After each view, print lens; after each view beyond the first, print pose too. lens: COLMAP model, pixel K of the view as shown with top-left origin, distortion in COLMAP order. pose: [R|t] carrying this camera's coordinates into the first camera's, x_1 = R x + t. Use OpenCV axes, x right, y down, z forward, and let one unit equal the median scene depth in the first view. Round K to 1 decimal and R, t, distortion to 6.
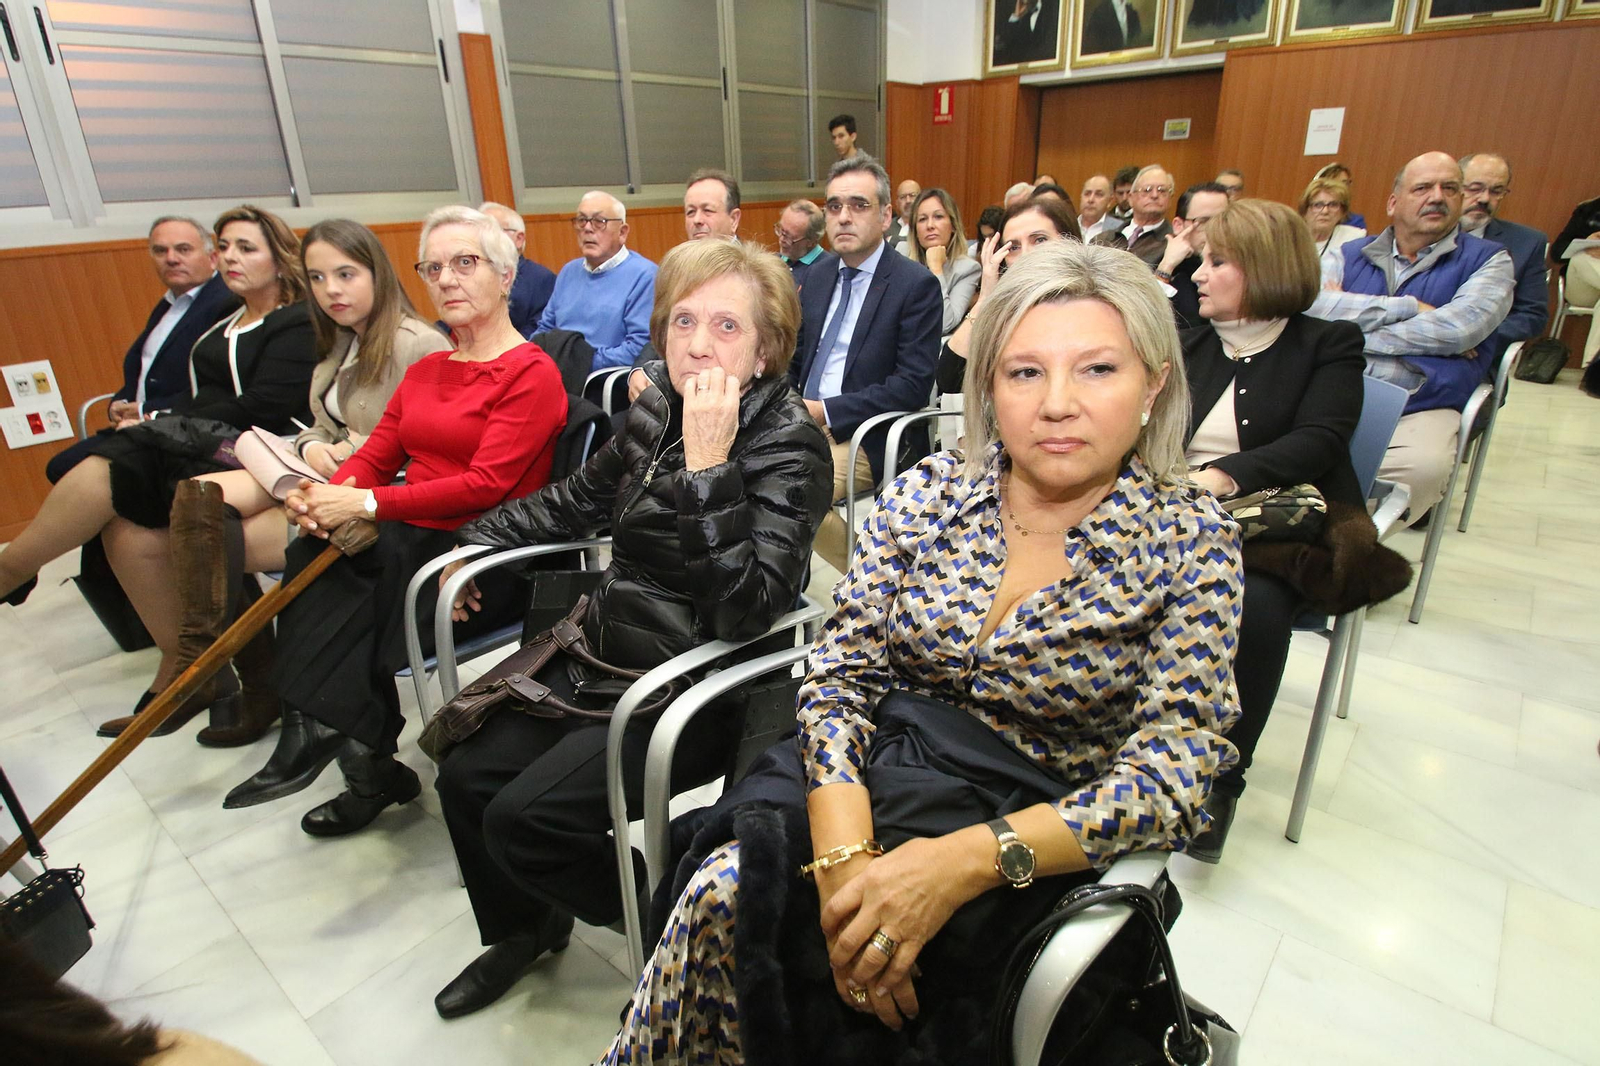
lens RADIAL K [[873.8, 0, 788.4], [0, 873.8, 539.8], [0, 0, 1]] dist [0.004897, -0.022286]
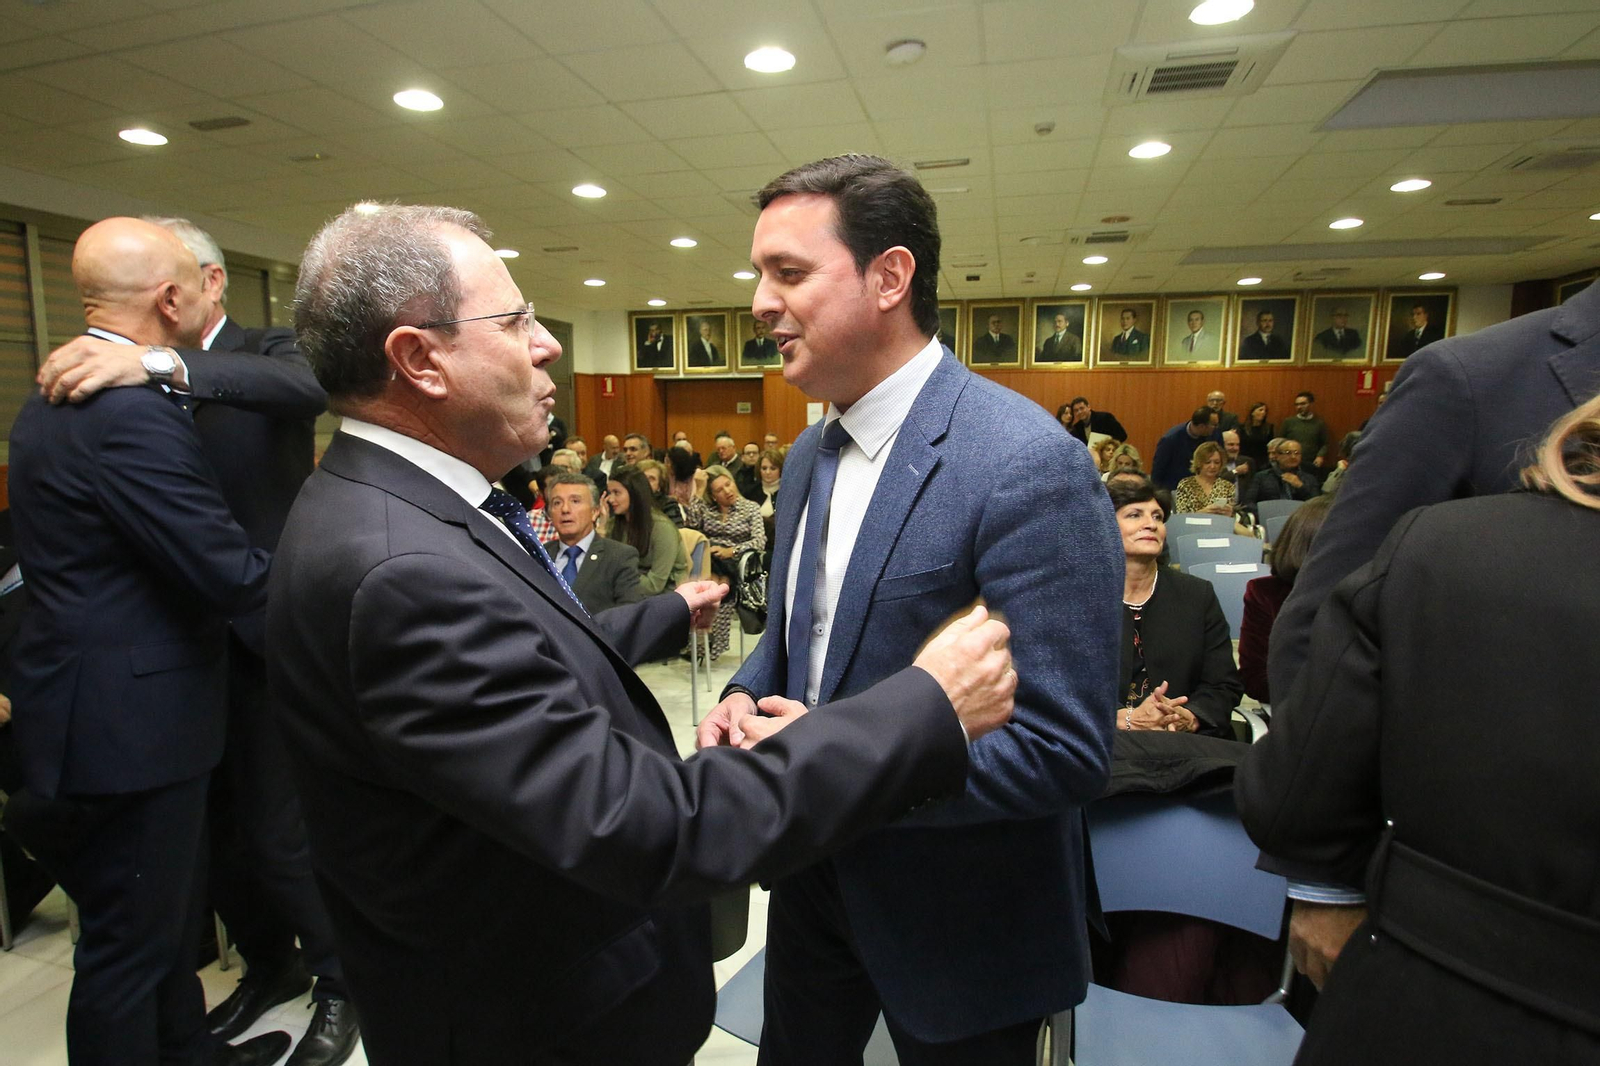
lens RADIAL K [[910.1, 0, 778.9], [0, 910.1, 537.6], [0, 0, 1]] dist [0.002648, -0.019040]
pose [[0.912431, -0.009242, 0.409127, -0.312663], [0.117365, 0.963658, -0.239978, 0.296058], [-0.392041, 0.266981, 0.880355, -0.741202]]
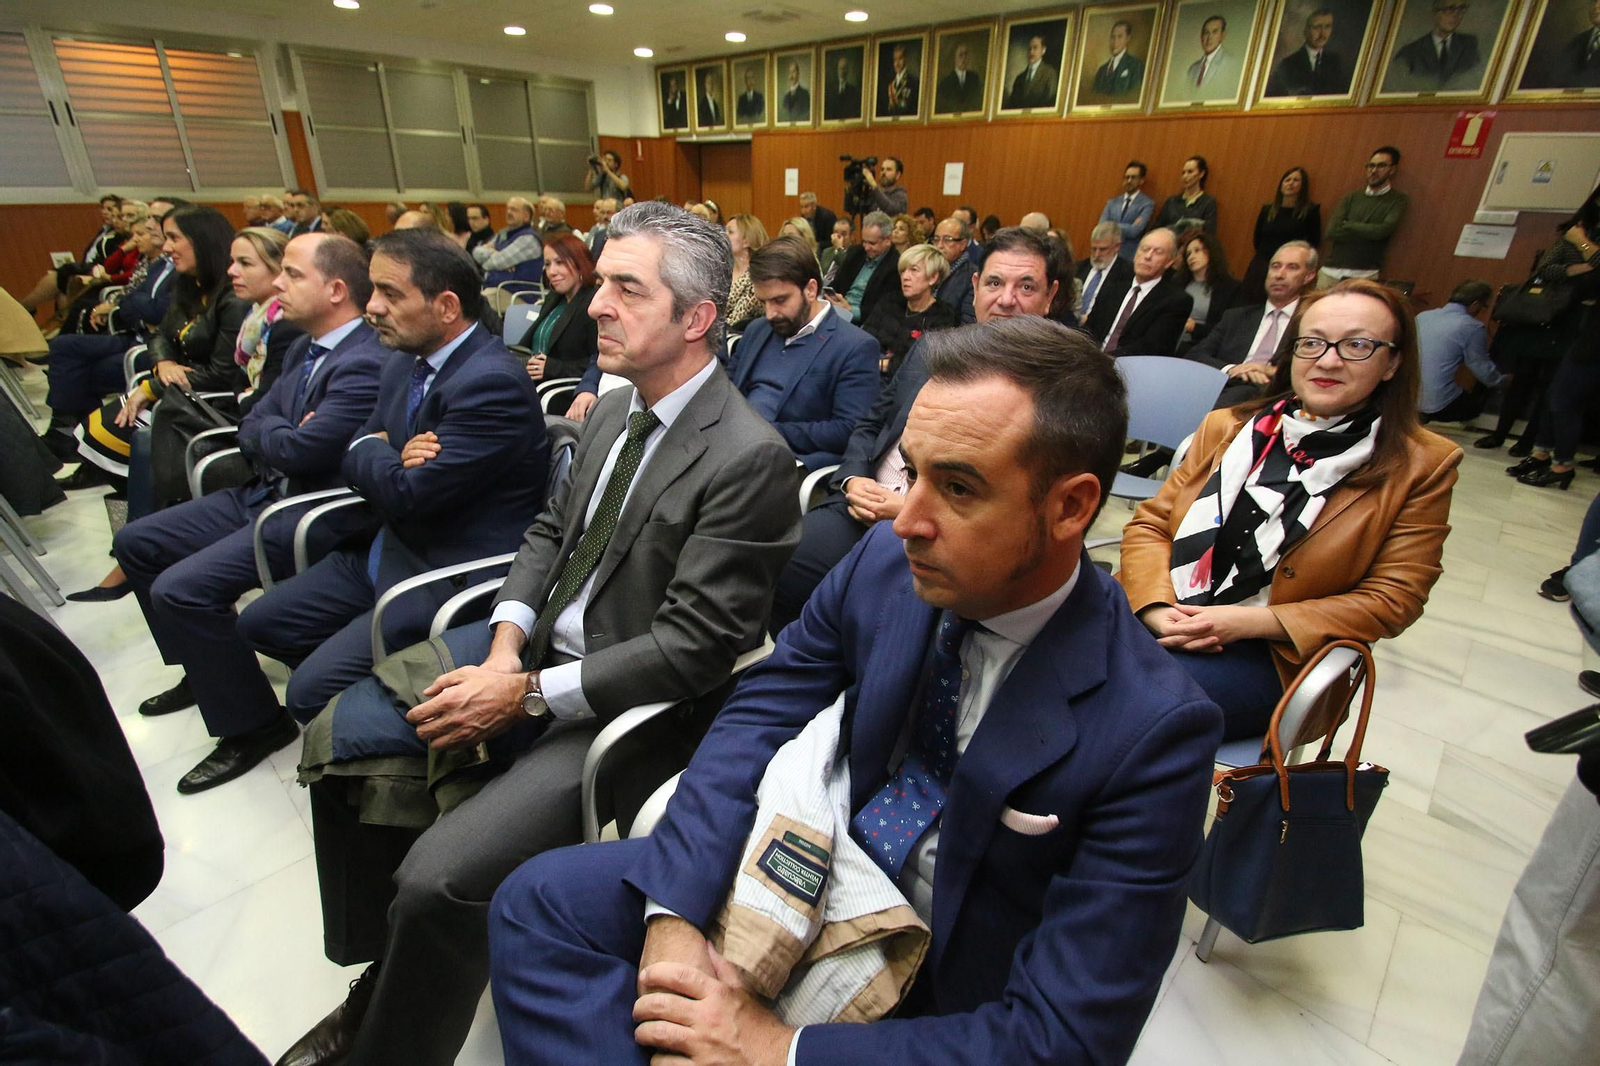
lens RADIAL K [[741.8, 0, 797.7], [0, 741.8, 547.2], [0, 0, 1]] dist [0.010533, -0.015197]
pose [[0.995848, 0.082995, -0.037408, 0.820120], [-0.080507, 0.994715, 0.063729, 0.197920], [0.042499, -0.060453, 0.997266, -0.628406]]
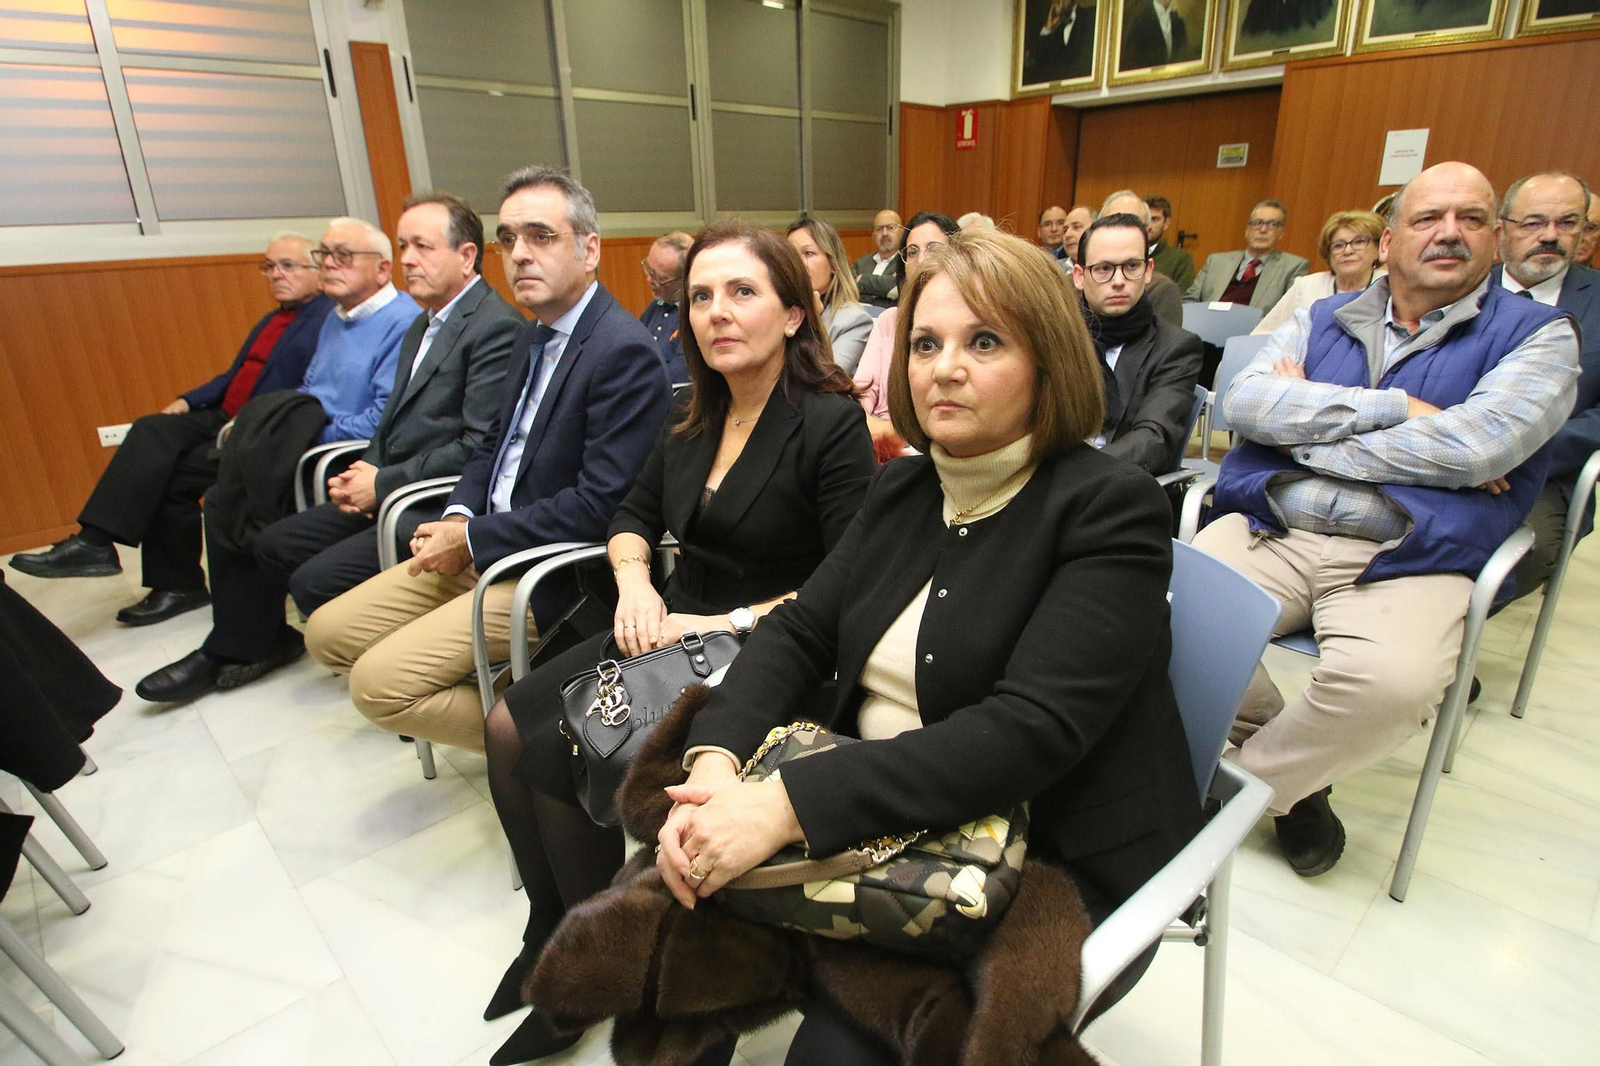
lens RADIAL K [[871.3, 0, 797.4], [0, 871.3, 548.6], [0, 0, 1]] dist [-0.000109, -0.018422]
pose [[0.994169, 0.045996, -0.097535, 0.153276], [-0.048282, 0.998609, -0.021203, -0.057411], [0.096424, 0.025788, 0.995006, 0.148769]]
